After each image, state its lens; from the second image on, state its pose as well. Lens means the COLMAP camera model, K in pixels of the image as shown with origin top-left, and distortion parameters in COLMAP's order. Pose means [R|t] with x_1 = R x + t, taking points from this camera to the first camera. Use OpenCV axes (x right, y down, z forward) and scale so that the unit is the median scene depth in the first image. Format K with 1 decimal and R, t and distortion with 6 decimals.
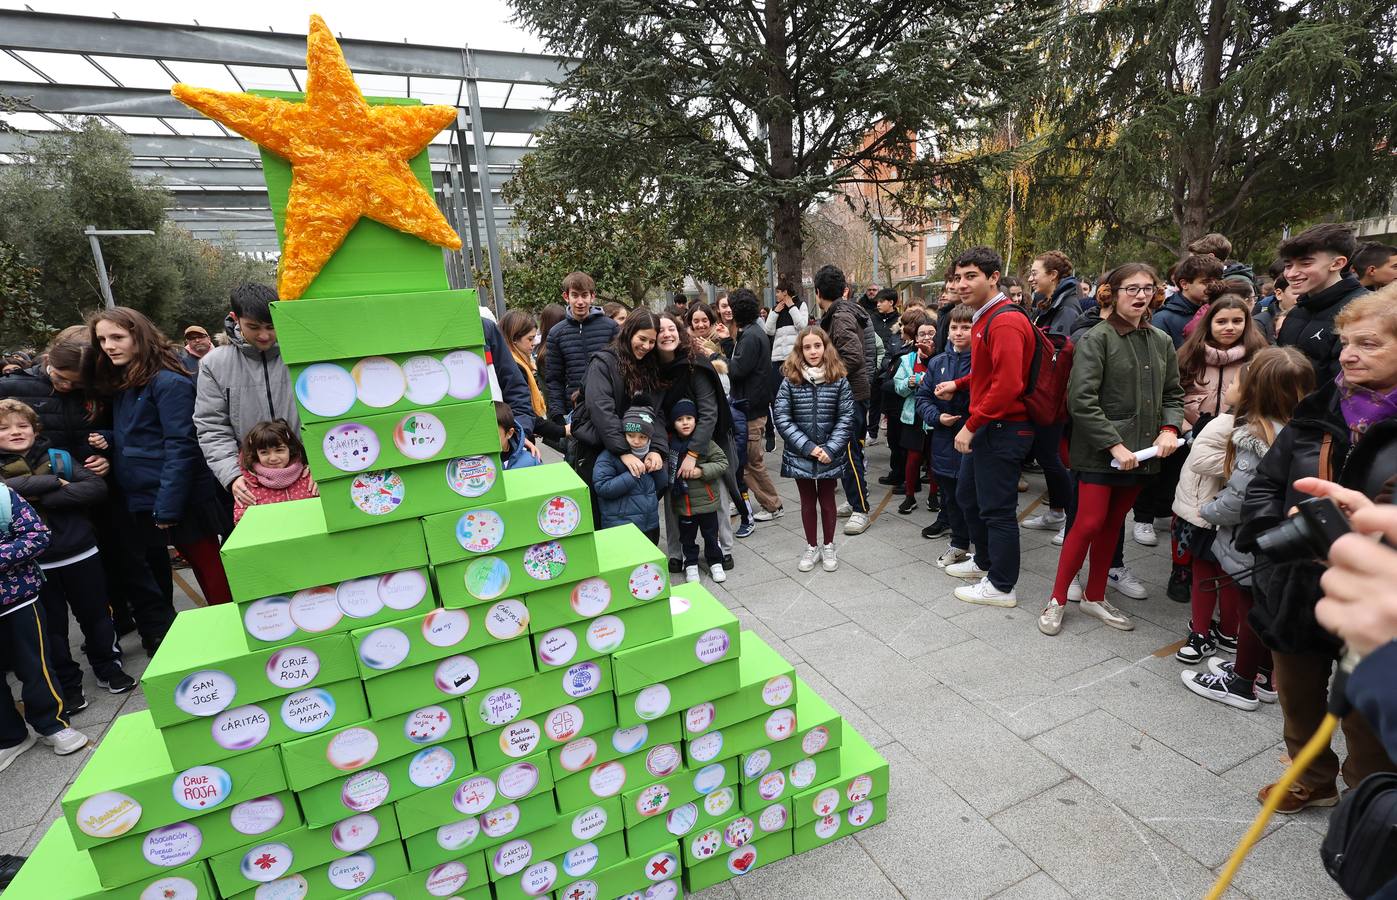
lens RADIAL K [[643.9, 0, 696.4], [0, 643.9, 466.1], [0, 0, 1]] dist [-0.004042, 0.001519]
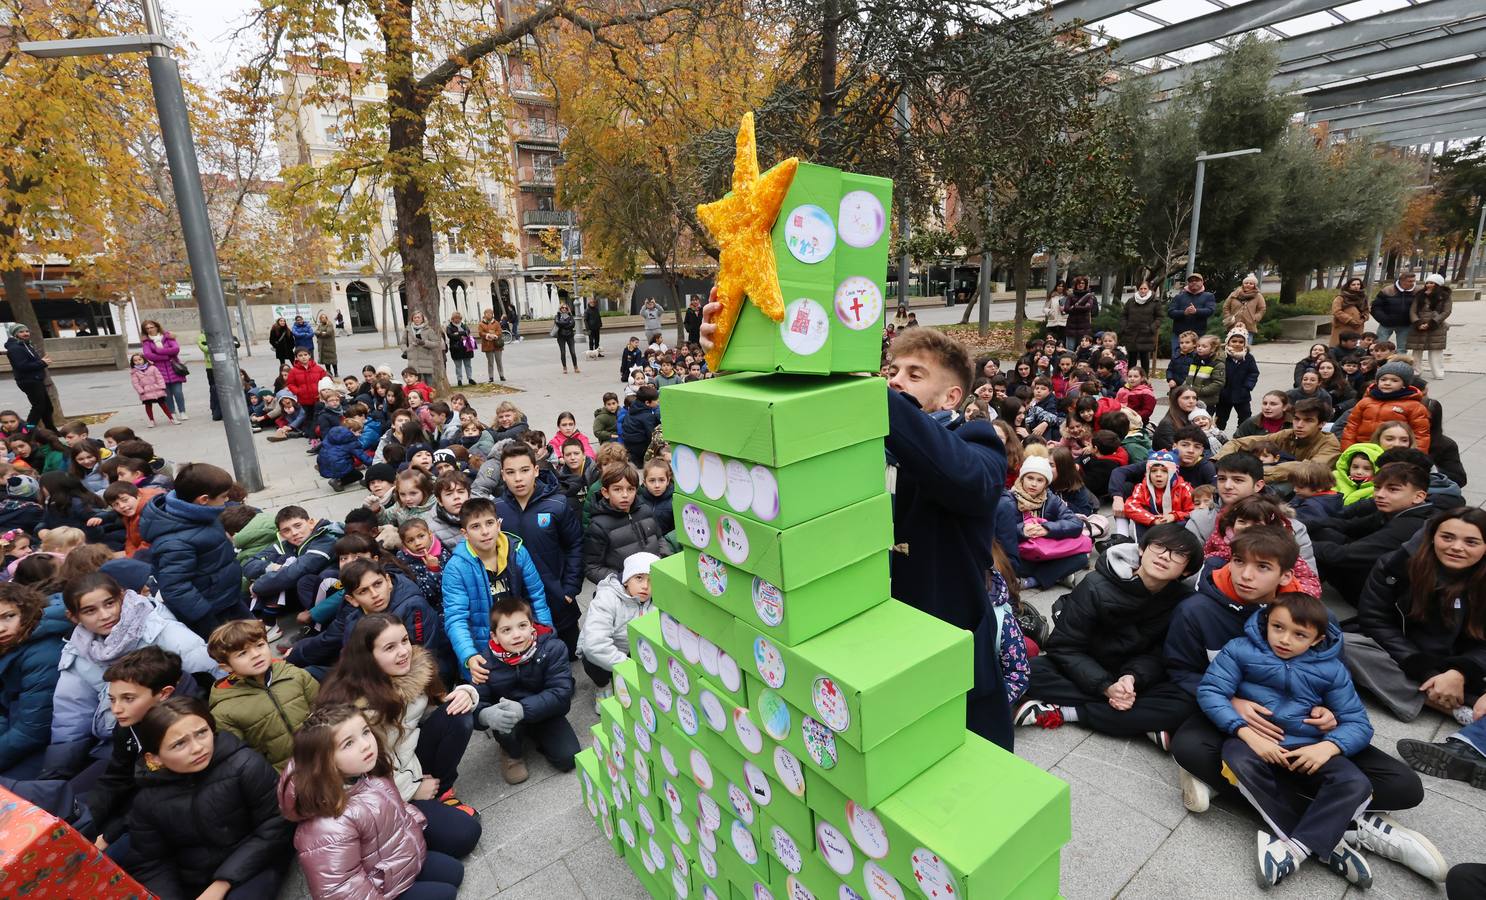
lens RADIAL K [[686.4, 0, 739.6], [0, 686.4, 442.3], [0, 0, 1]] dist [0.000378, -0.001230]
pose [[0.220057, 0.270665, -0.937185, 0.370906], [-0.195383, 0.953497, 0.229499, -0.325737], [0.955720, 0.132607, 0.262707, 0.575974]]
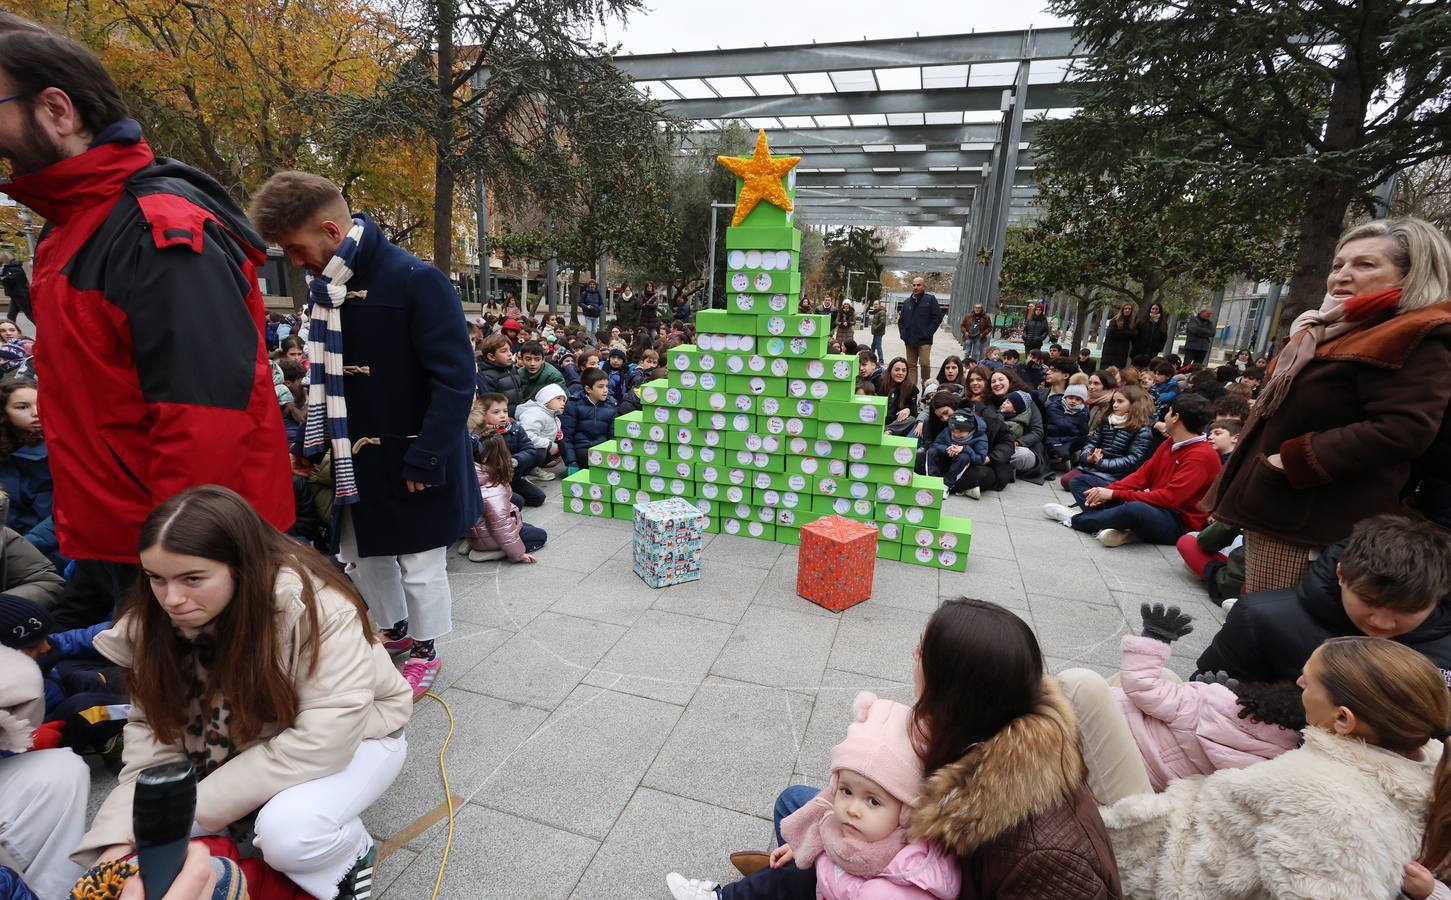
lens RADIAL K [[671.5, 0, 722.9], [0, 671.5, 485.9], [0, 0, 1]] dist [-0.002346, 0.001964]
pose [[0.751396, 0.266960, -0.603437, 1.064133], [-0.243061, 0.962180, 0.123010, 0.364910], [0.613454, 0.054243, 0.787865, -0.981336]]
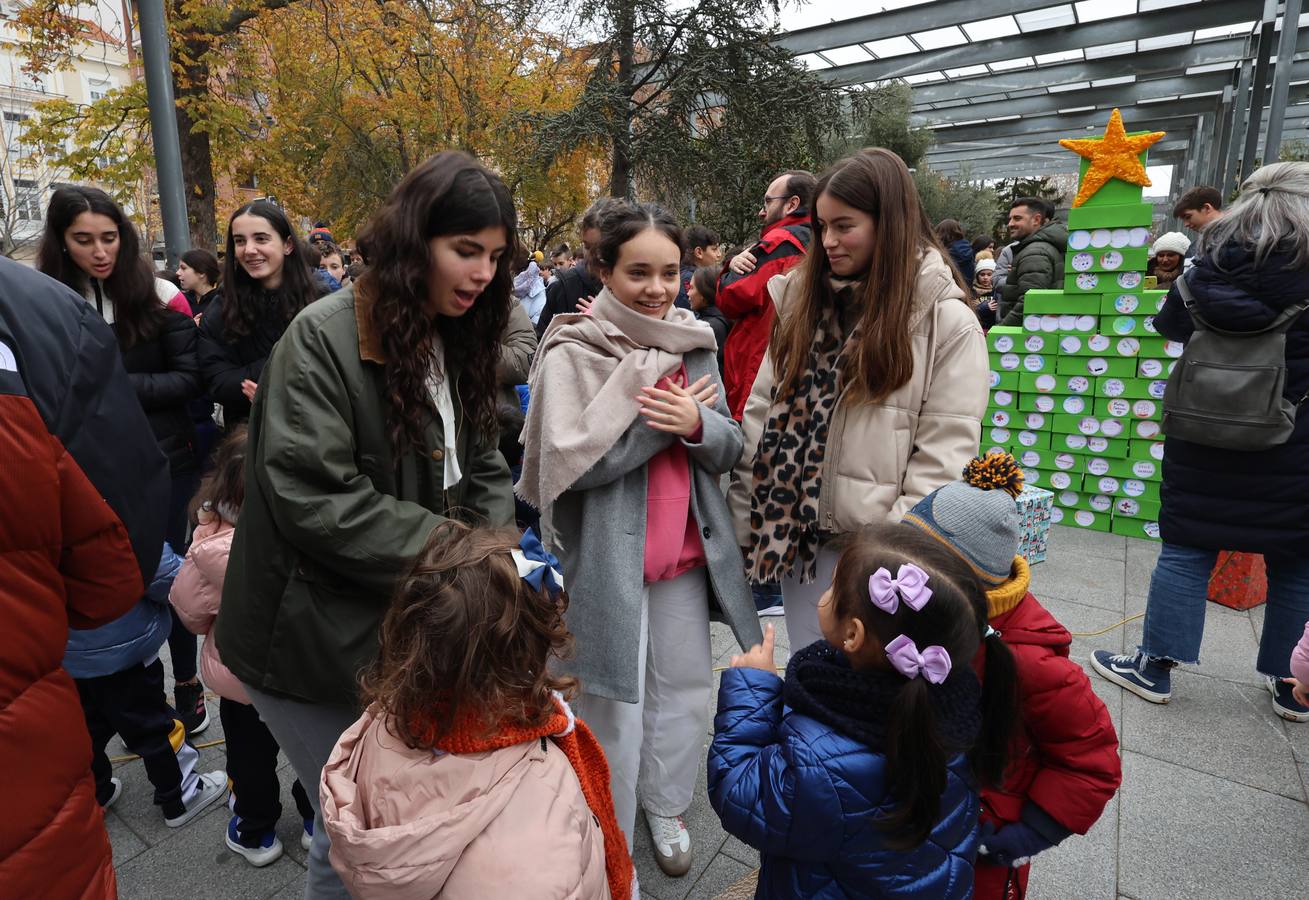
lens RADIAL K [[732.2, 0, 598.6], [0, 732.2, 418.4], [0, 0, 1]] dist [0.000133, 0.001521]
pose [[0.517243, 0.218631, -0.827442, 0.850362], [-0.220188, 0.968270, 0.118200, 0.530346], [0.827029, 0.121055, 0.548971, -1.765136]]
